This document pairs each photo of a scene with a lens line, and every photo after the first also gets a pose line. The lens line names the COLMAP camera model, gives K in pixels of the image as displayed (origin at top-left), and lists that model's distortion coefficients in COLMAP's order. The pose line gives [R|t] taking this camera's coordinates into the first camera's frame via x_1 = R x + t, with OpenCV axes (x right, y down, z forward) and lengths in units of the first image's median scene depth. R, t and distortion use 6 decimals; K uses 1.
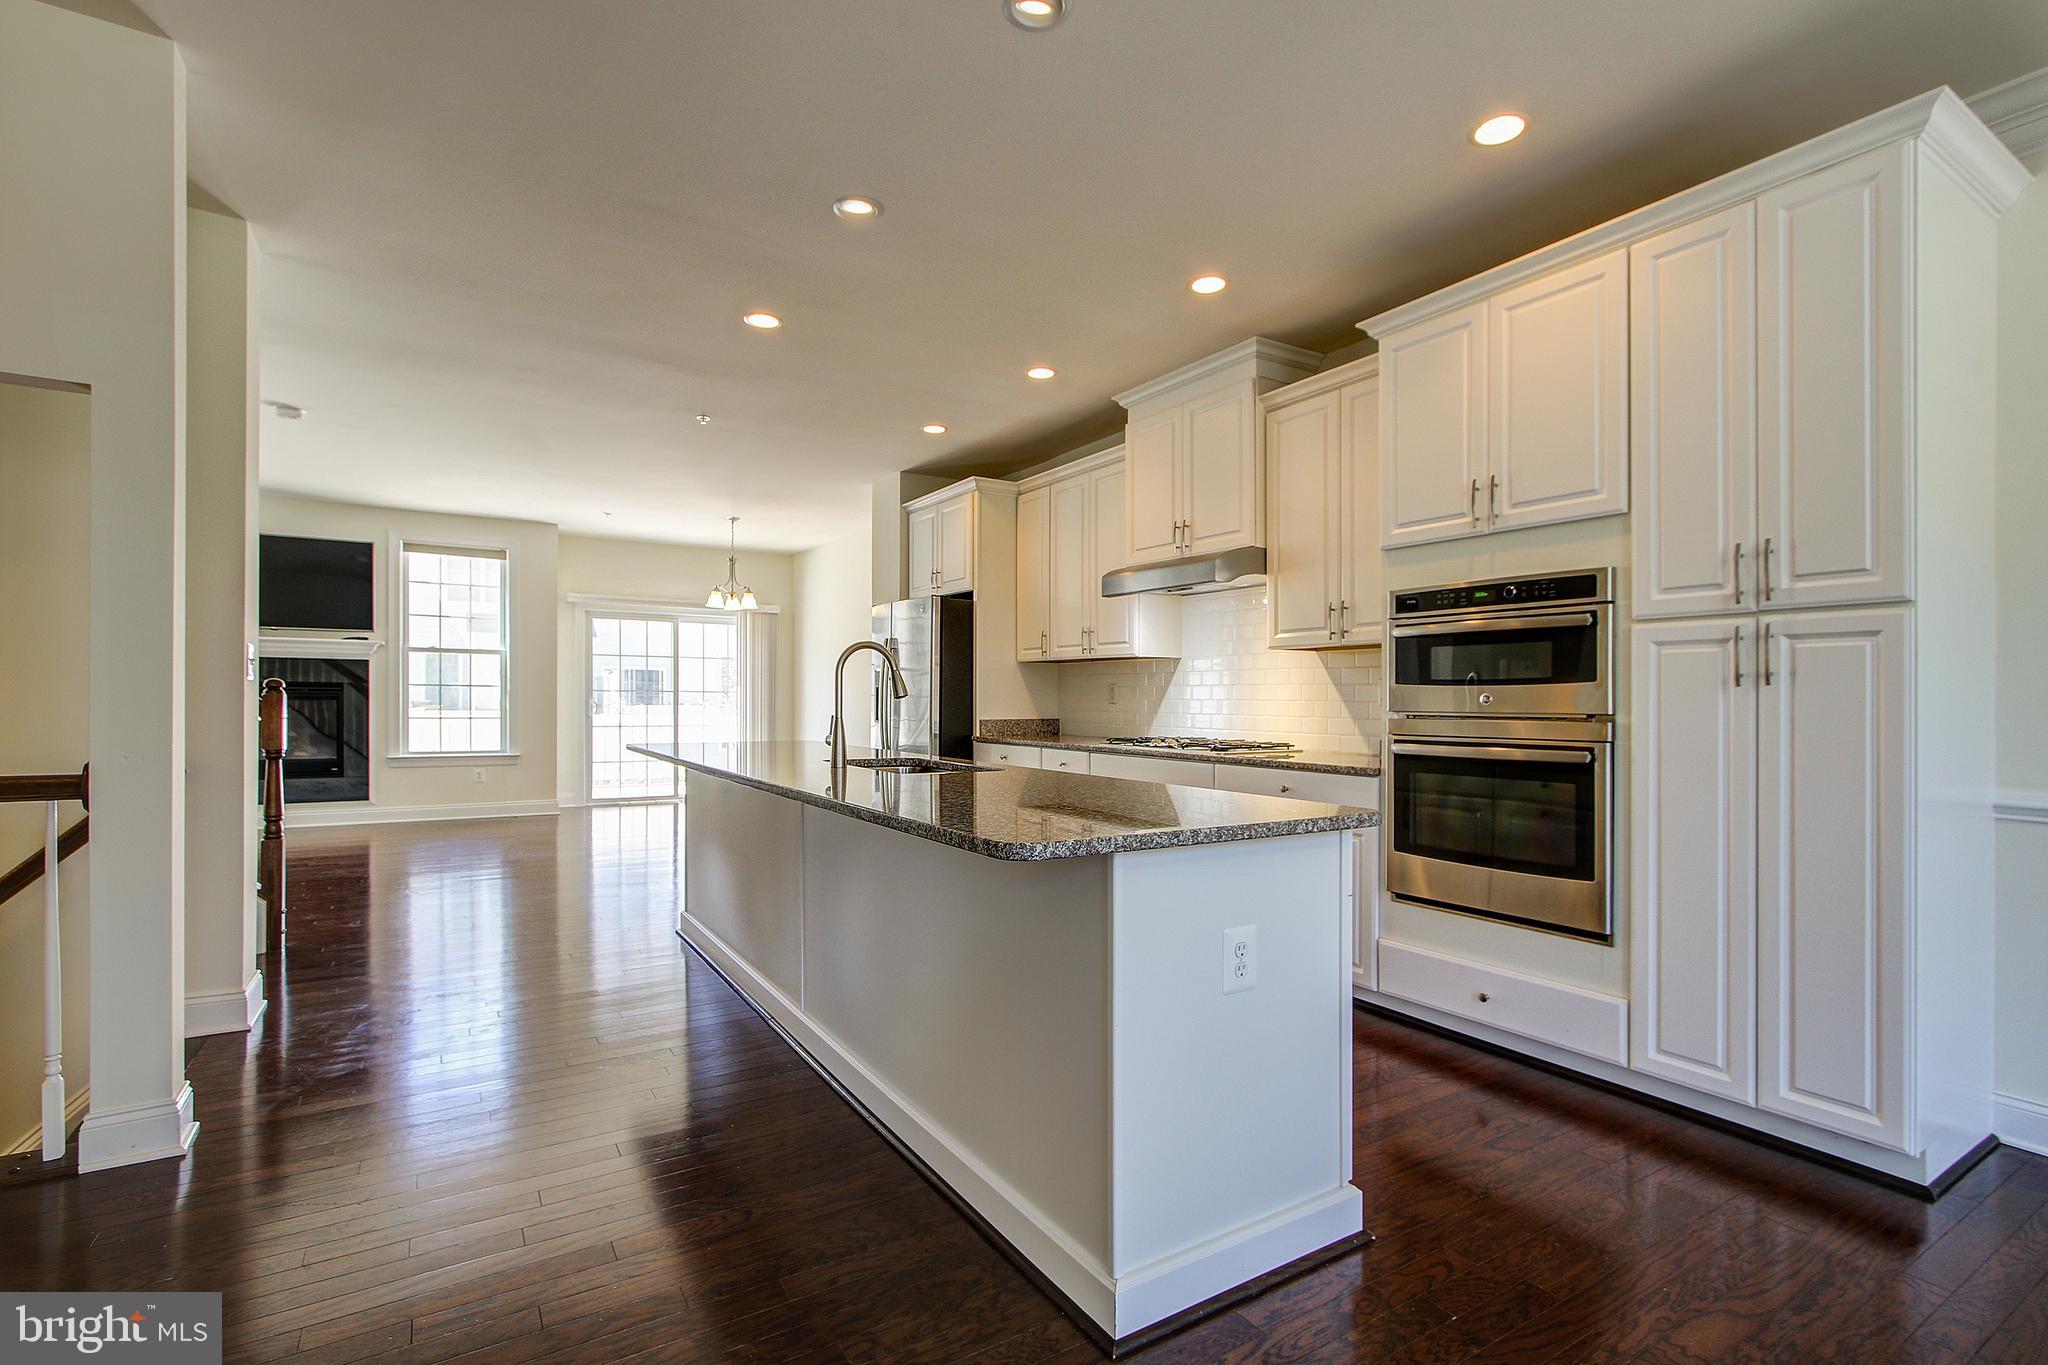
lens RADIAL K [[948.3, 0, 1035.4], [0, 948.3, 669.8], [0, 0, 1]] dist [-0.011201, 0.005360]
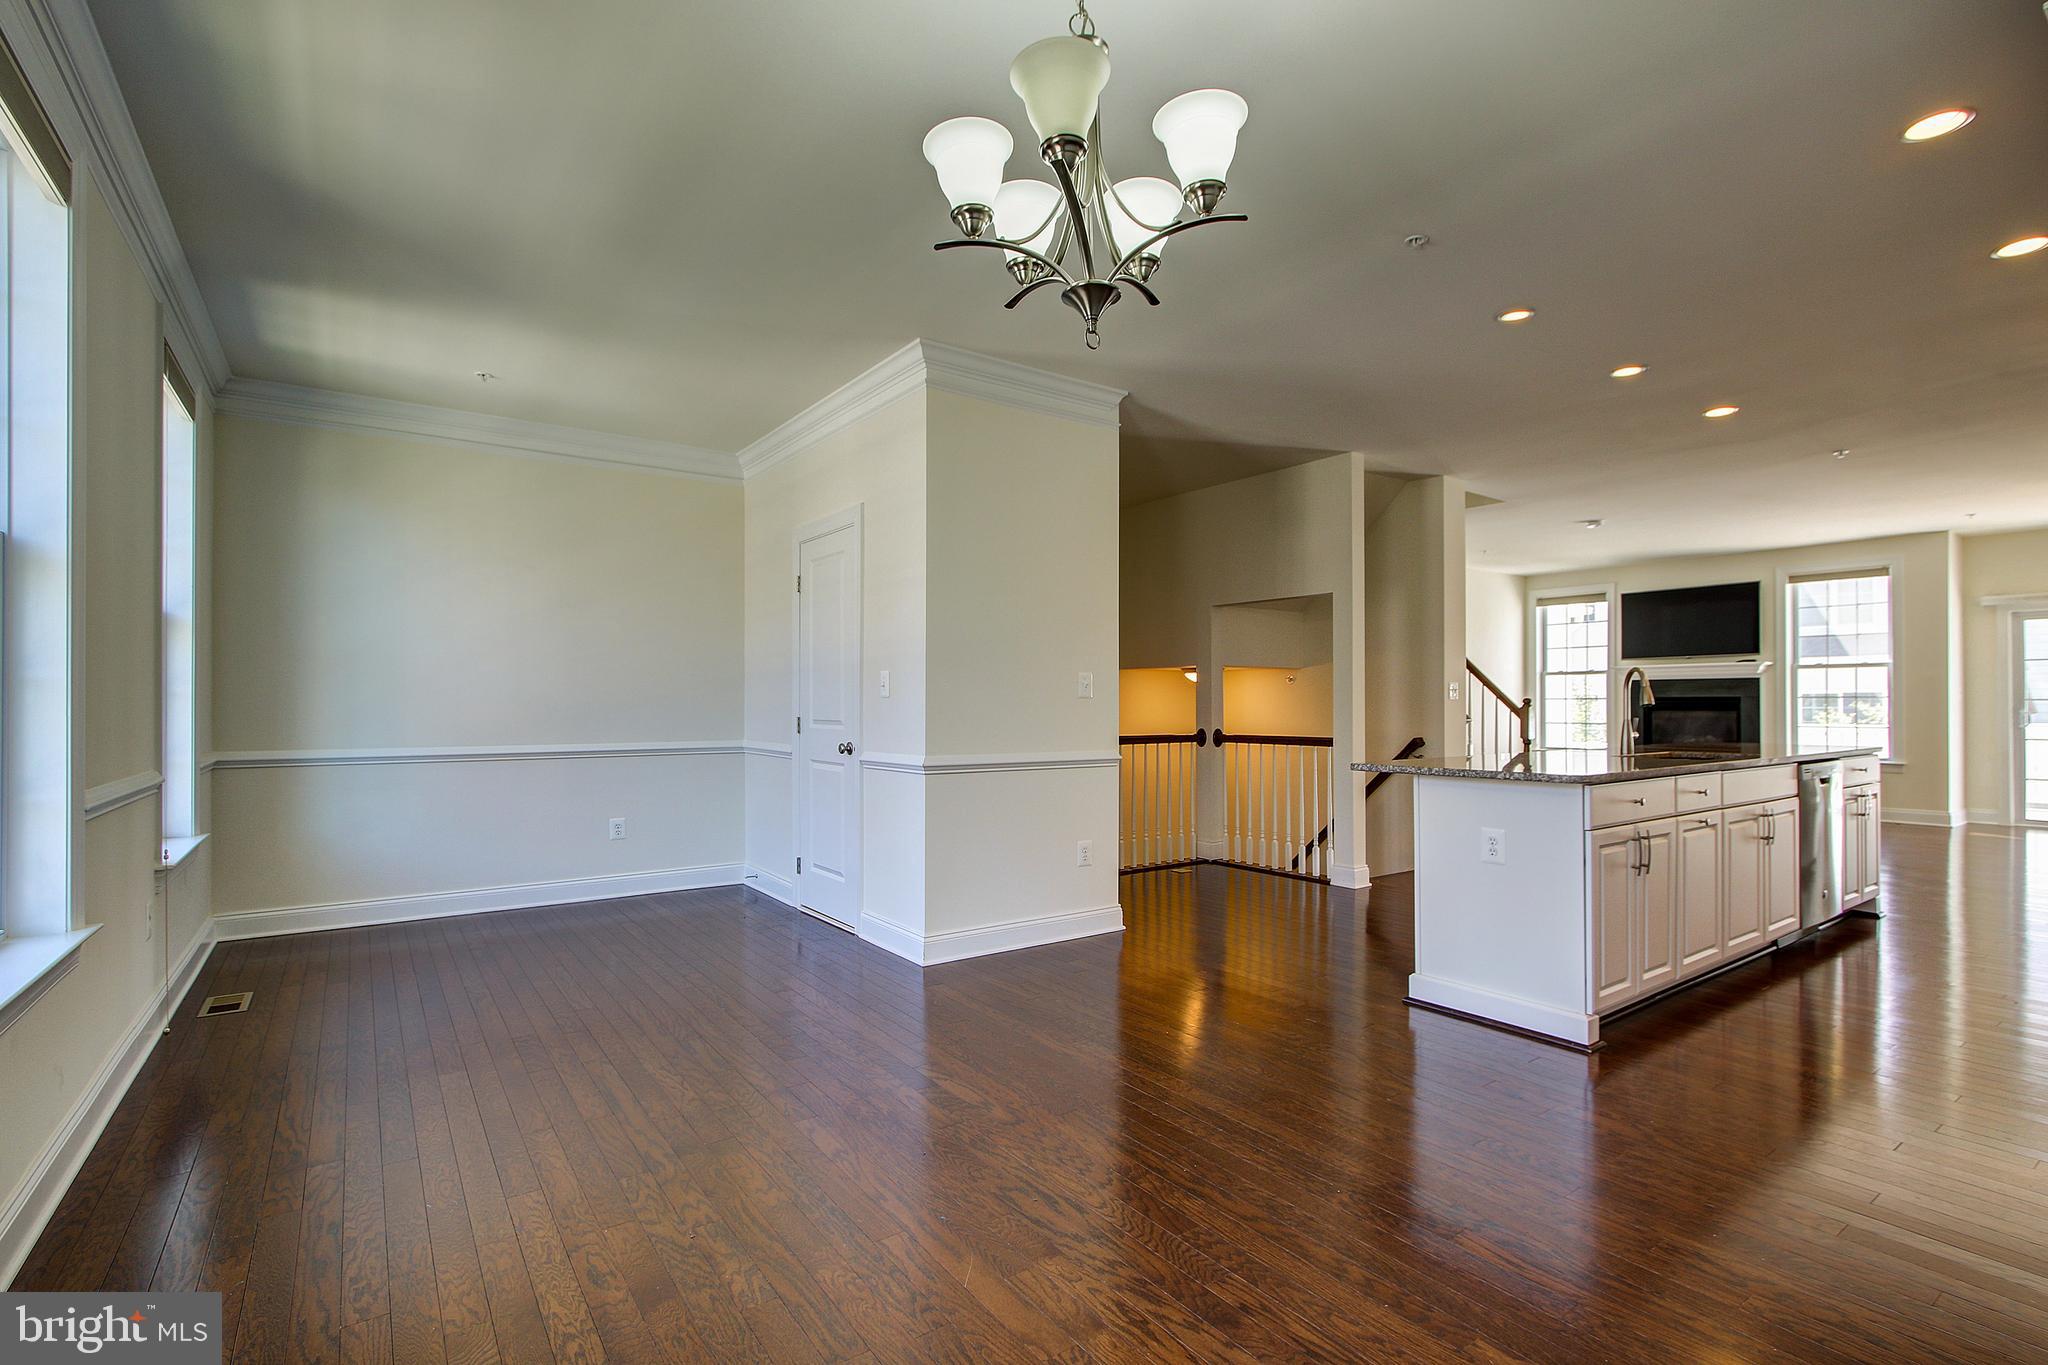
lens RADIAL K [[948.3, 0, 1044.8], [0, 948.3, 708.5], [0, 0, 1]] dist [-0.011201, 0.005360]
pose [[0.063939, -0.004649, -0.997943, 0.890676], [0.031538, 0.999499, -0.002636, 0.006063], [0.997455, -0.031305, 0.064053, 0.006391]]
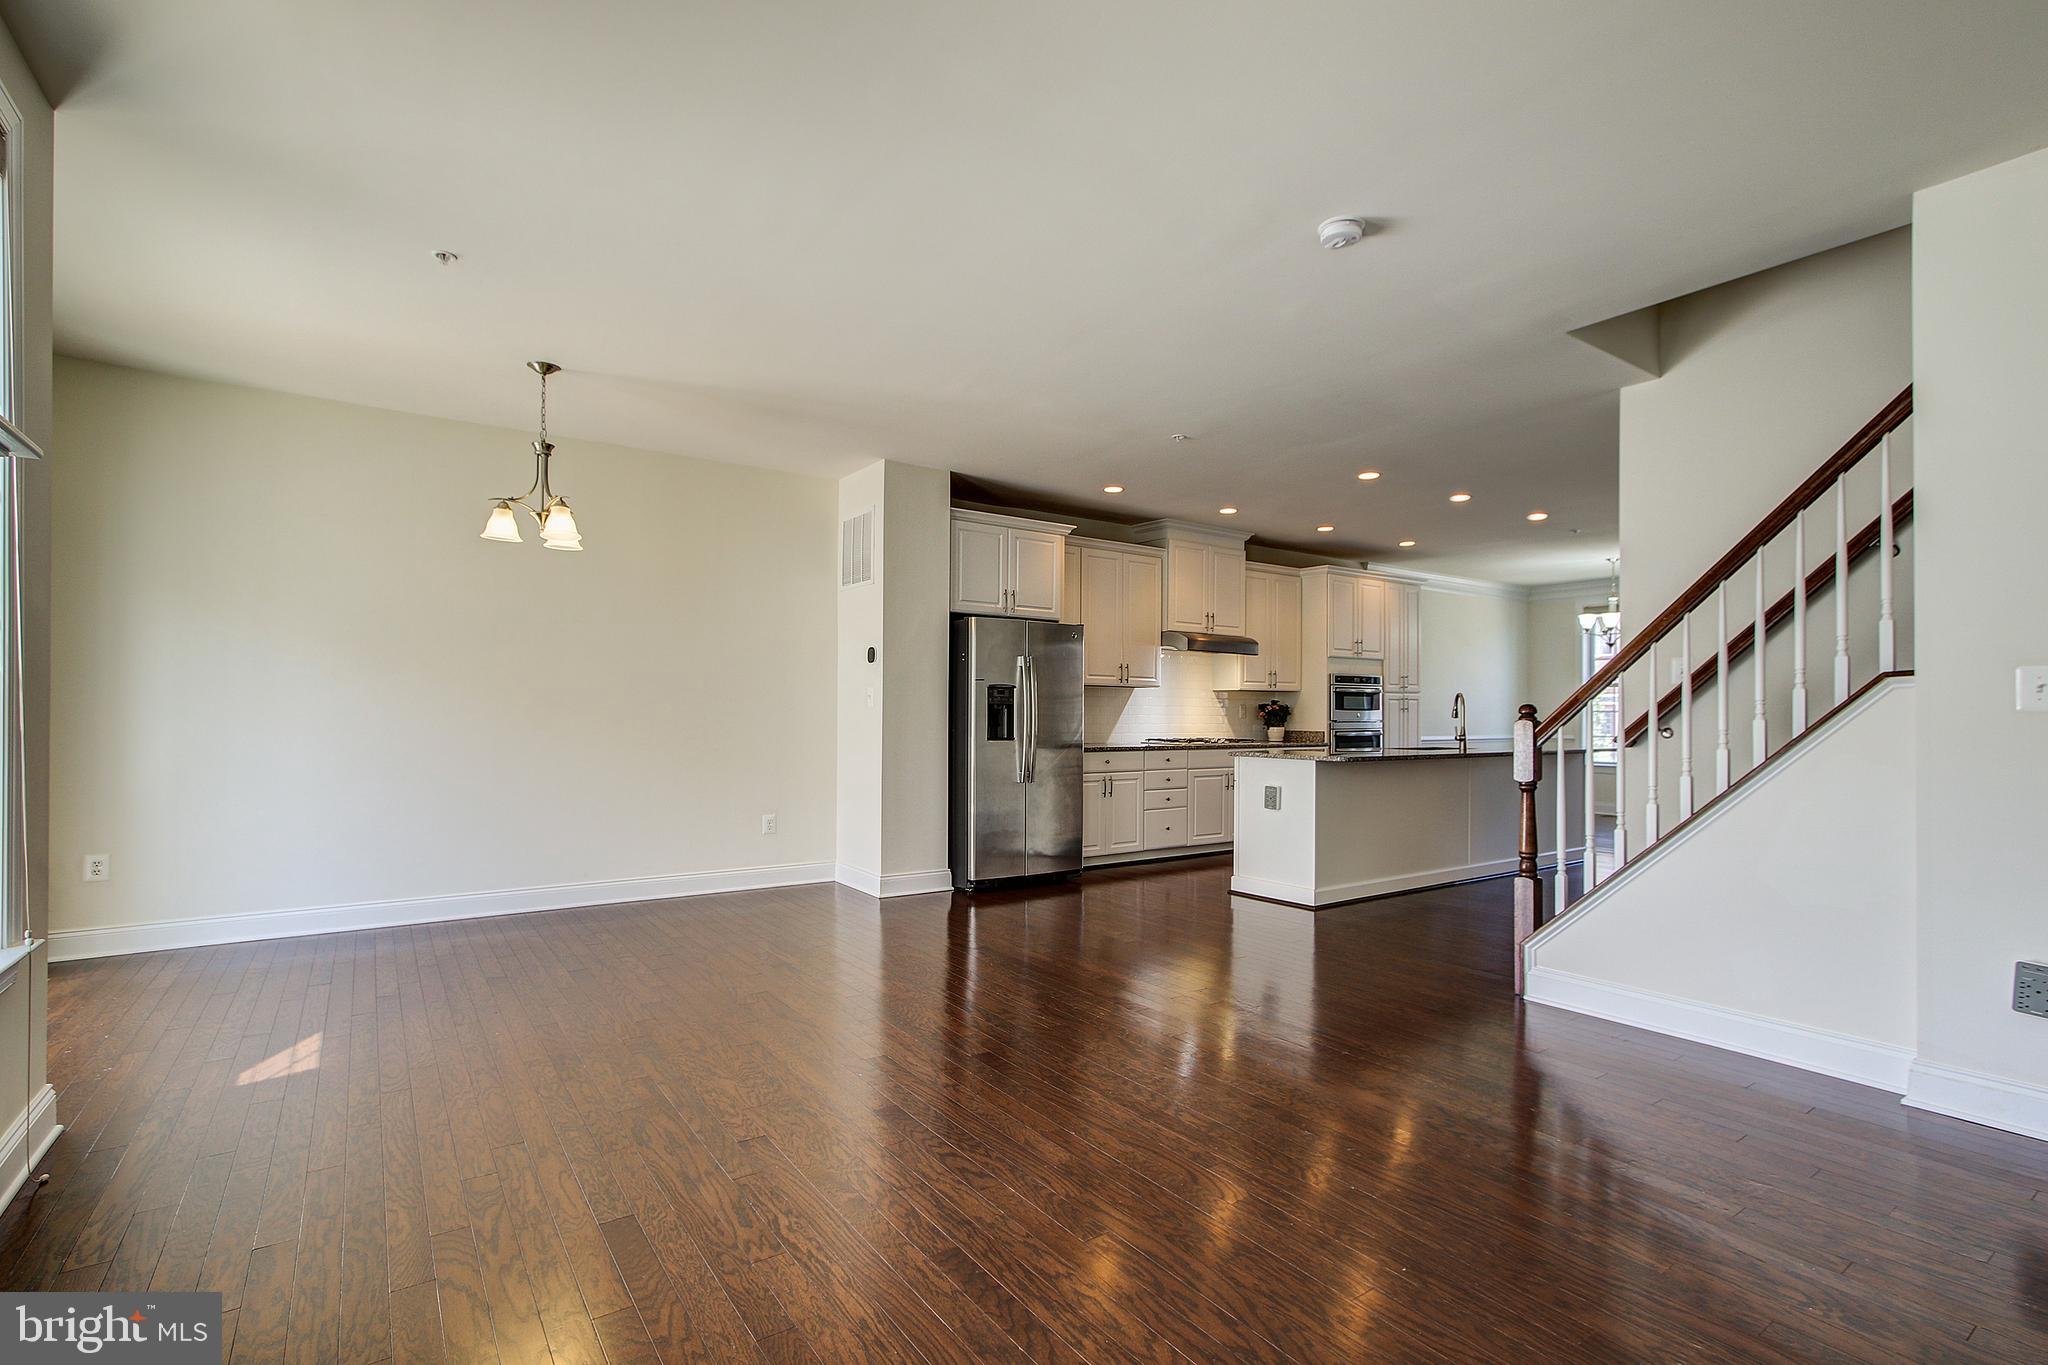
lens RADIAL K [[948.3, 0, 1033.4], [0, 948.3, 708.9], [0, 0, 1]] dist [-0.011201, 0.005360]
pose [[-0.059097, 0.003284, 0.998247, -1.725624], [-0.035922, 0.999340, -0.005414, 0.045074], [-0.997606, -0.036179, -0.058940, 1.574300]]
